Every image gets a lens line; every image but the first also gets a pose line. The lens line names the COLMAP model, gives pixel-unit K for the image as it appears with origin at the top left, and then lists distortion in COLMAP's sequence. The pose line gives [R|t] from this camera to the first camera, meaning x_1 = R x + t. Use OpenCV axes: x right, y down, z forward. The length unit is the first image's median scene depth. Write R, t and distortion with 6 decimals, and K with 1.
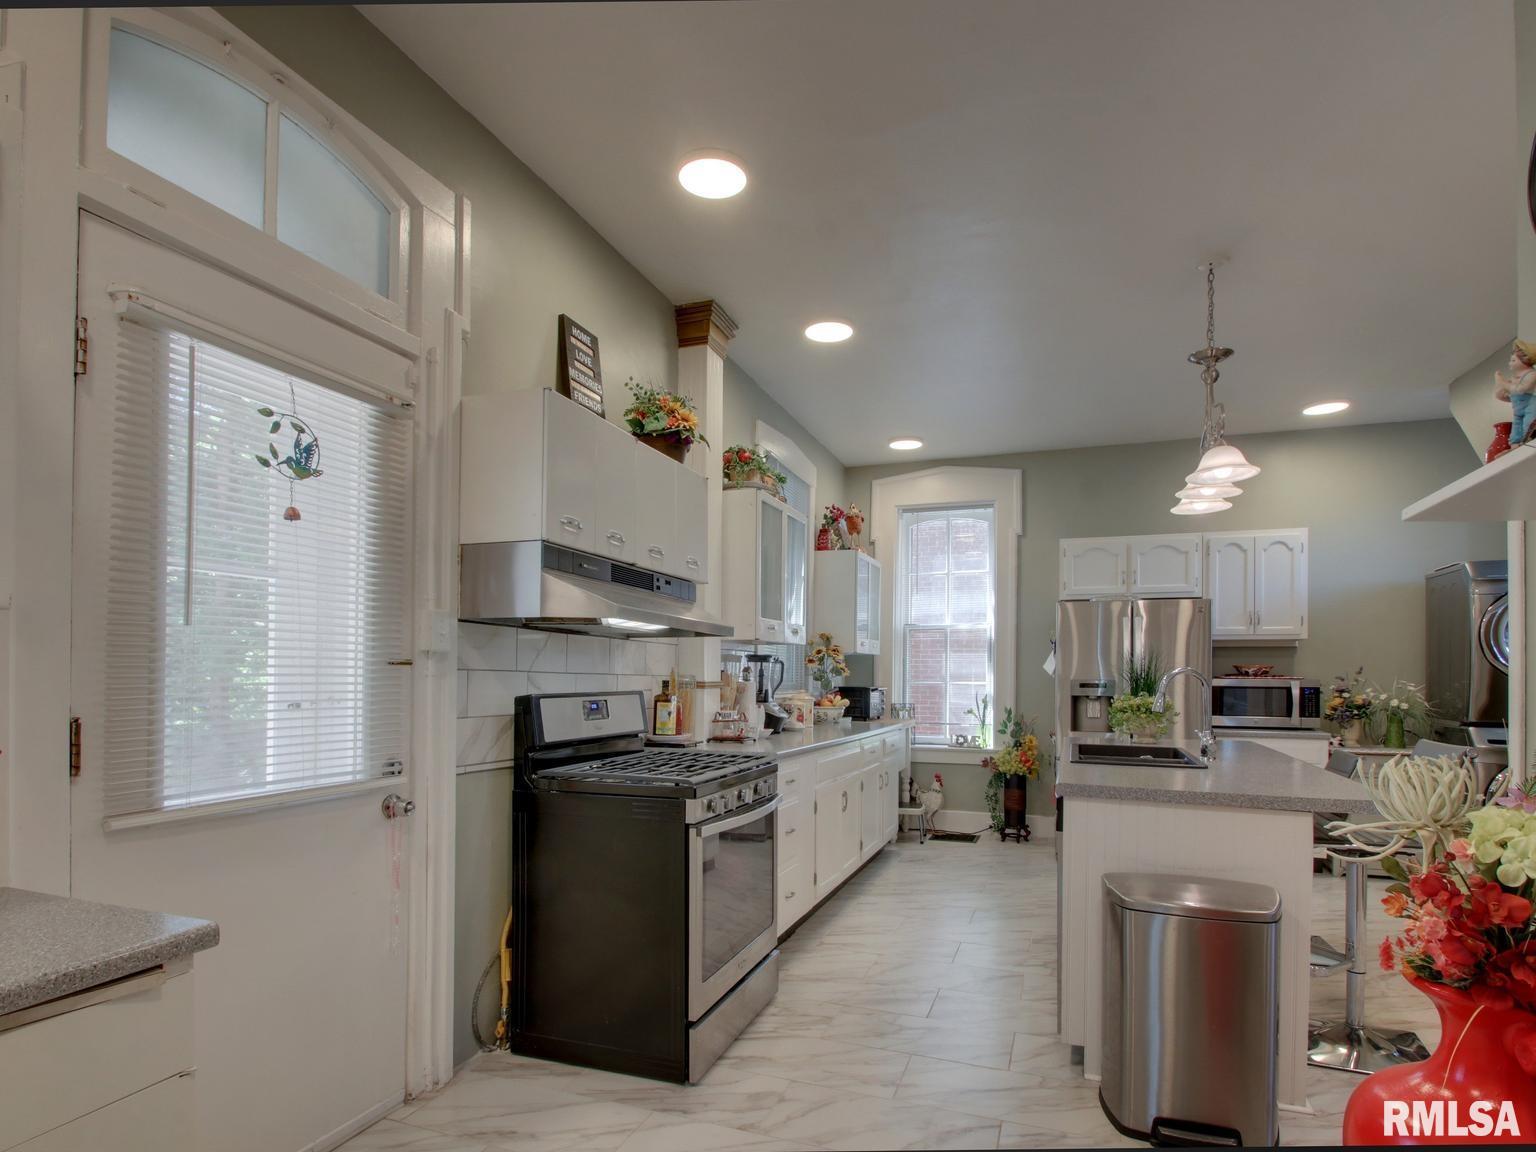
lens RADIAL K [[895.8, 0, 772.7], [0, 895.8, 607.1], [0, 0, 1]] dist [-0.001957, -0.017124]
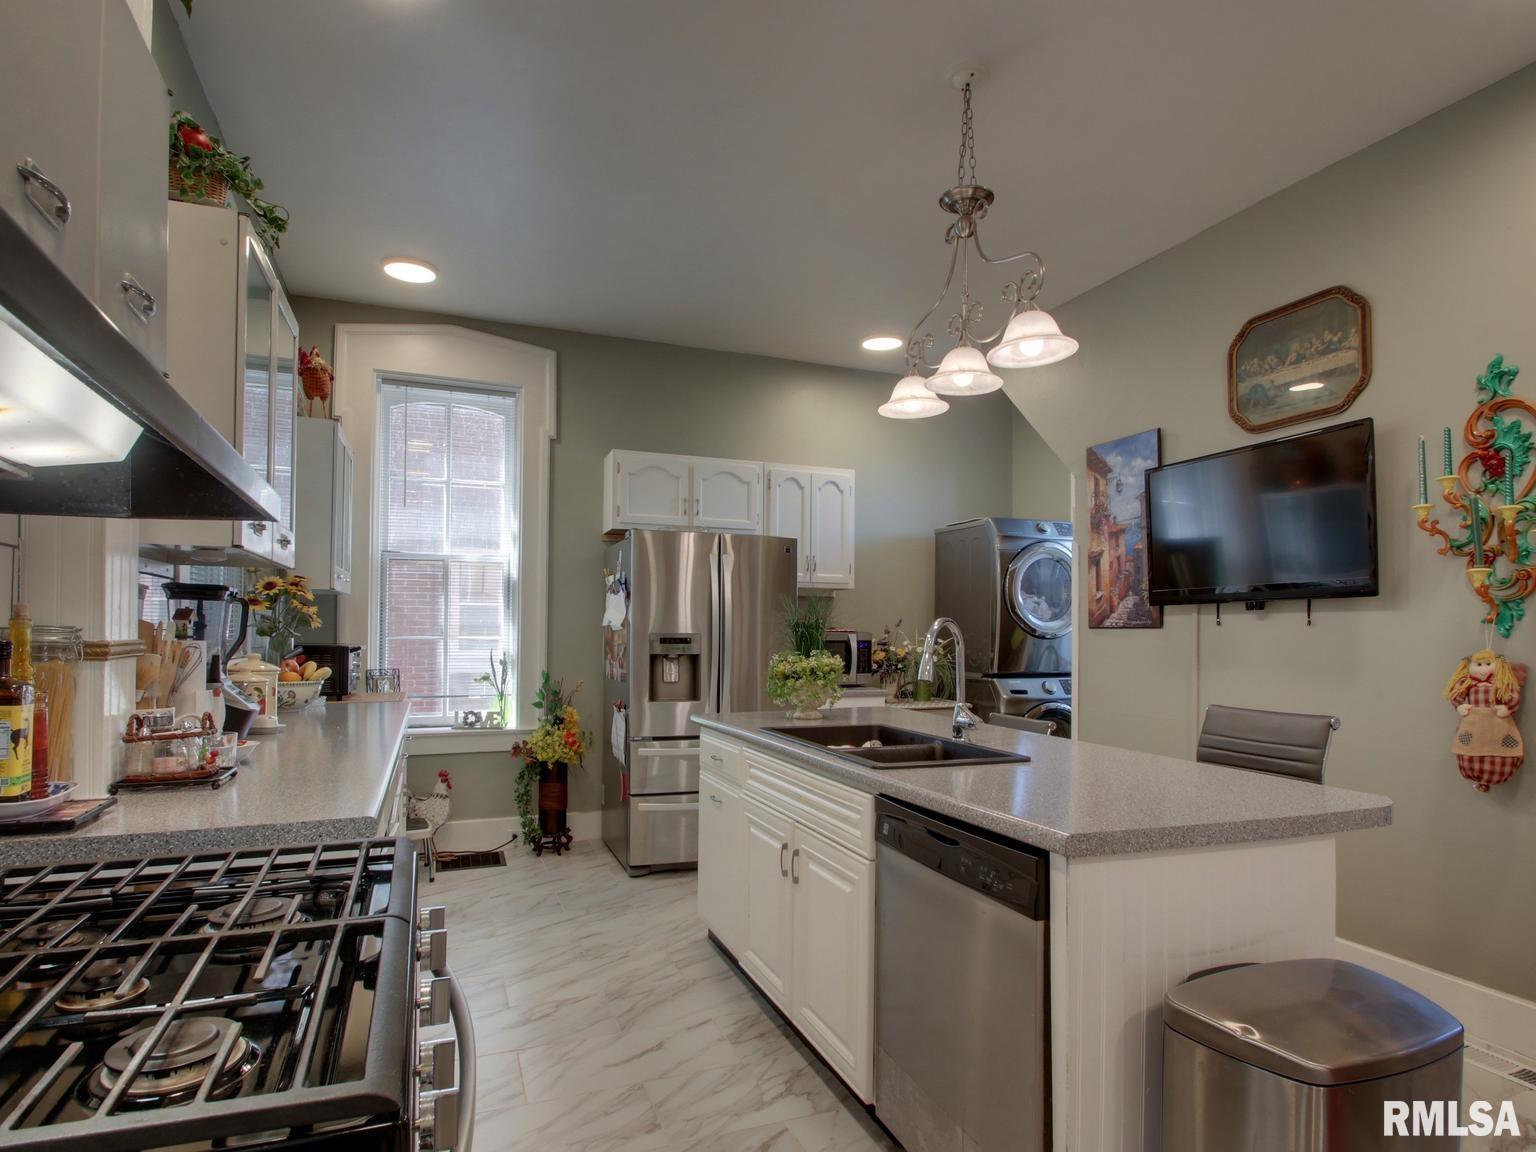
lens RADIAL K [[895.8, 0, 772.7], [0, 895.8, 607.1], [0, 0, 1]] dist [-0.001957, -0.017124]
pose [[0.761779, 0.015647, 0.647648, -0.069292], [-0.050908, 0.998063, 0.035767, 0.024939], [-0.645833, -0.060217, 0.761100, 0.332680]]
